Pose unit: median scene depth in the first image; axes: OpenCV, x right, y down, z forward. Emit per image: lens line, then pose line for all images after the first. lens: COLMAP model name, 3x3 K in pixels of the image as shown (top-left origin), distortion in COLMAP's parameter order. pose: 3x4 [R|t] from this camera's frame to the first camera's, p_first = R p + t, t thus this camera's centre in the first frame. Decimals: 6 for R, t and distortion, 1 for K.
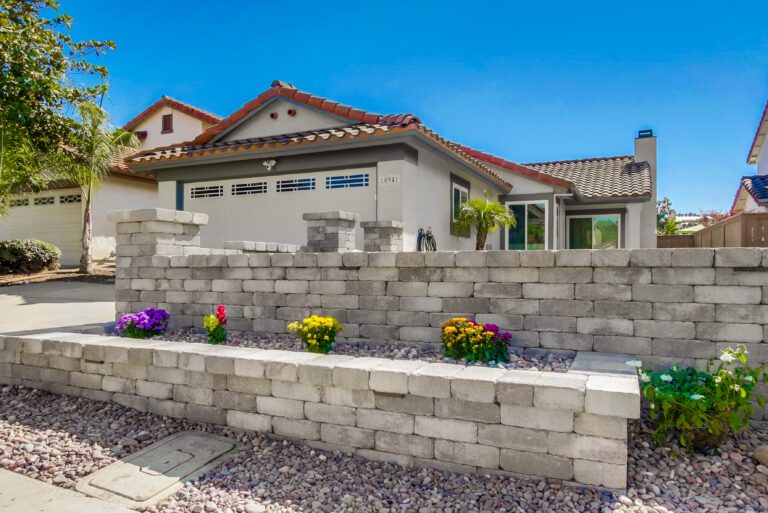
lens RADIAL K [[522.1, 0, 387.0], [0, 522.1, 268.0], [0, 0, 1]] dist [-0.012583, 0.010026]
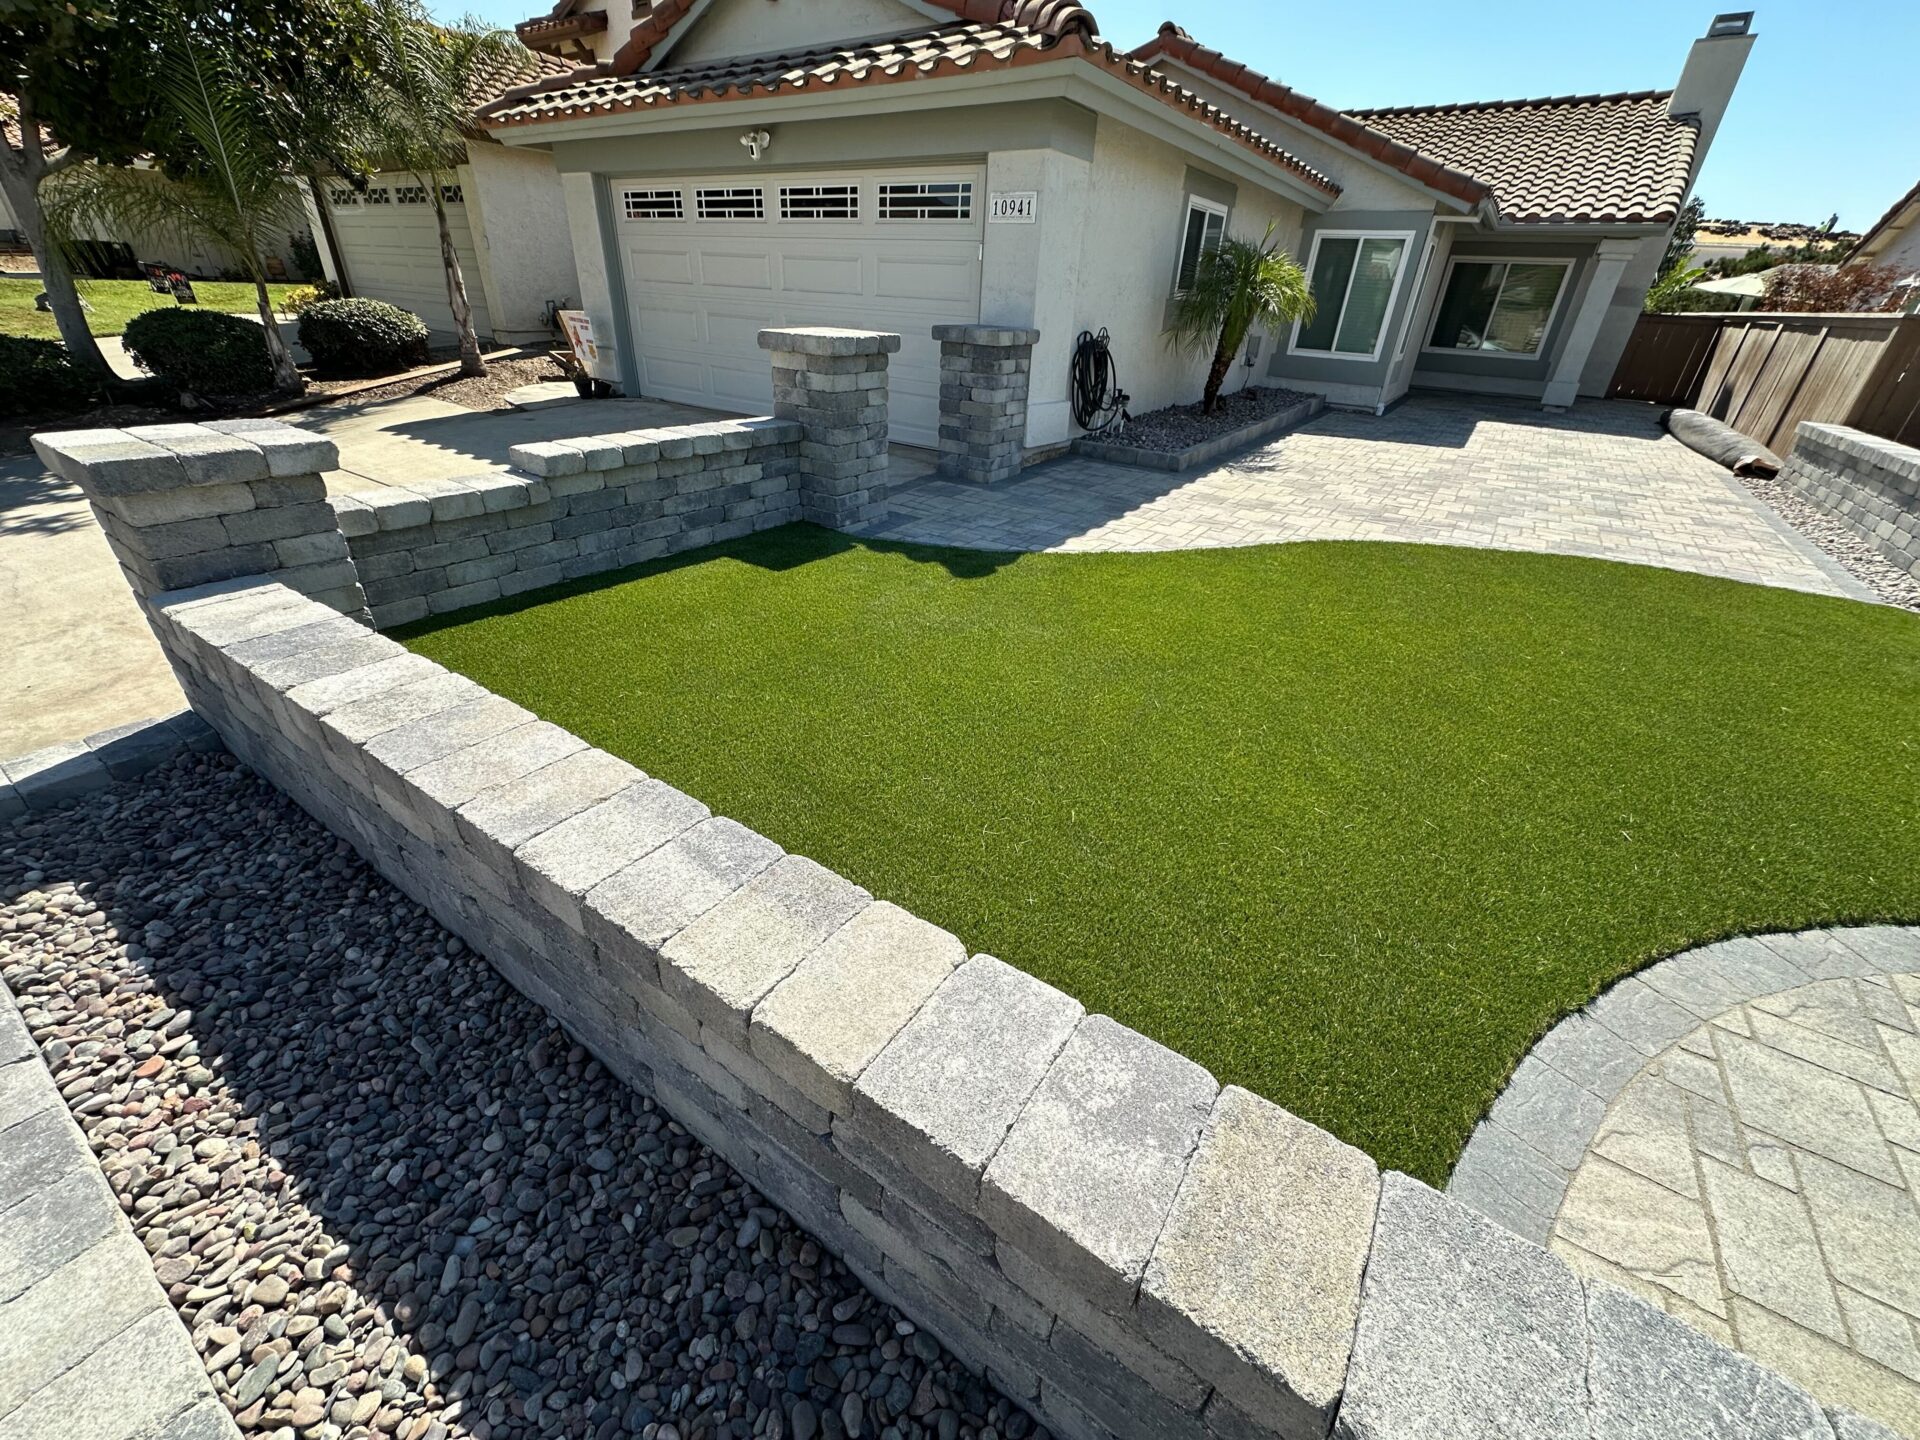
lens RADIAL K [[757.4, 0, 962.1], [0, 757.4, 717.5], [0, 0, 1]] dist [-0.002158, 0.000036]
pose [[0.985168, 0.118308, -0.124284, 0.078001], [-0.042553, 0.870128, 0.490986, -0.097096], [0.166231, -0.478415, 0.862257, 0.248078]]
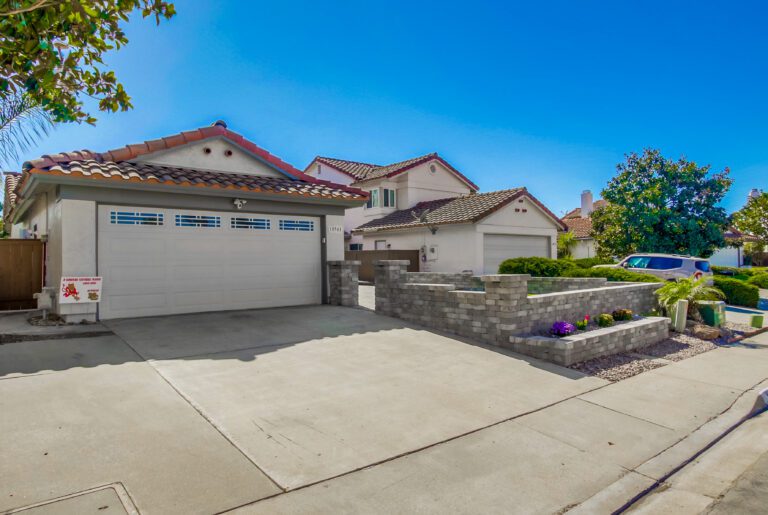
lens RADIAL K [[483.0, 0, 389.3], [0, 483.0, 256.8], [0, 0, 1]] dist [-0.014311, 0.000336]
pose [[0.415911, -0.001994, 0.909403, -0.980369], [0.016803, 0.999844, -0.005492, -0.075773], [-0.909250, 0.017565, 0.415879, 0.297109]]
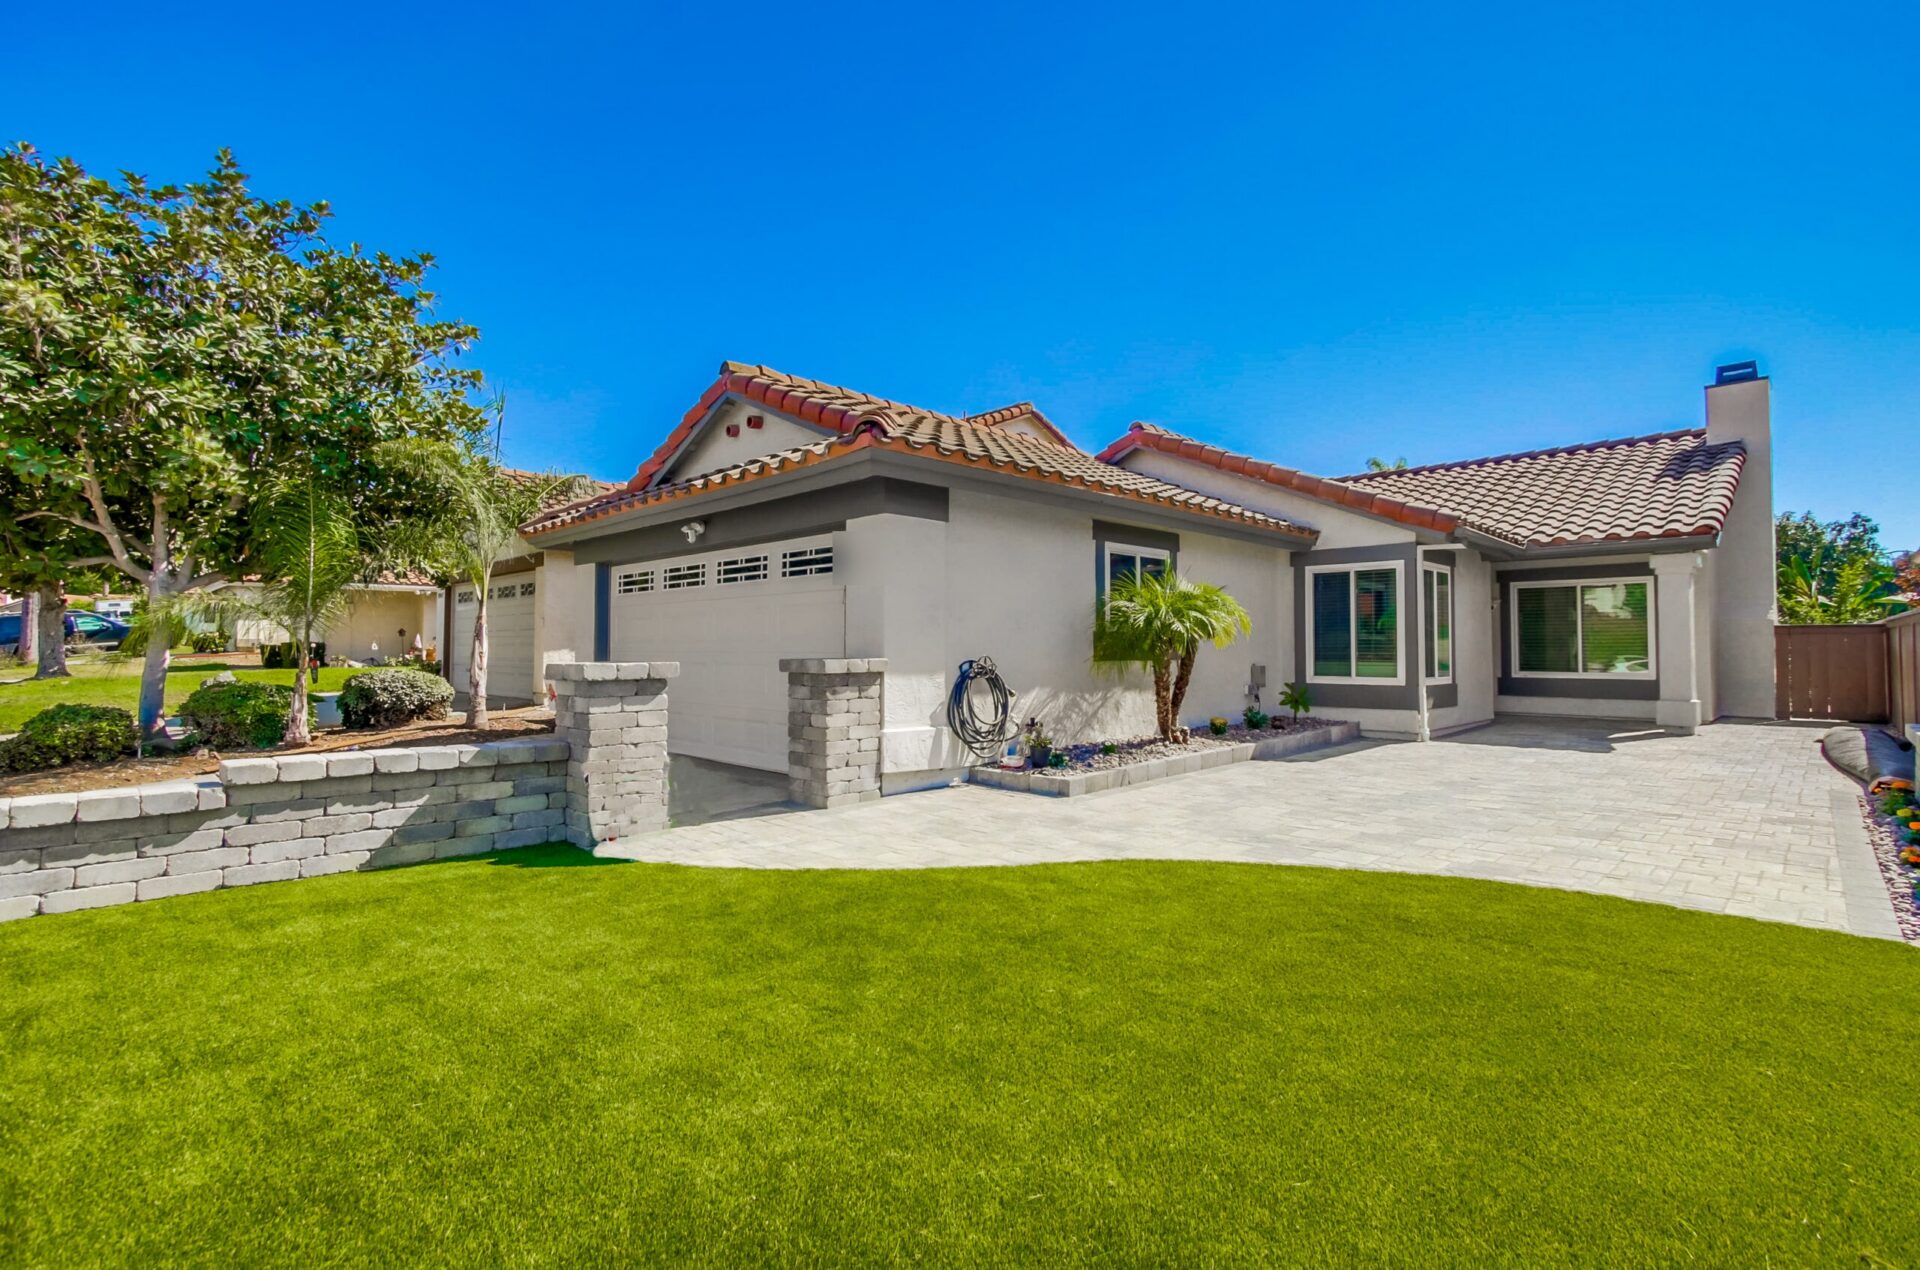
lens RADIAL K [[892.3, 0, 976.1], [0, 892.3, 630.3], [0, 0, 1]] dist [0.001966, 0.002695]
pose [[0.943899, -0.012603, -0.329994, 0.307825], [0.004184, 0.999648, -0.026211, -0.077878], [0.330208, 0.023360, 0.943619, 0.276015]]
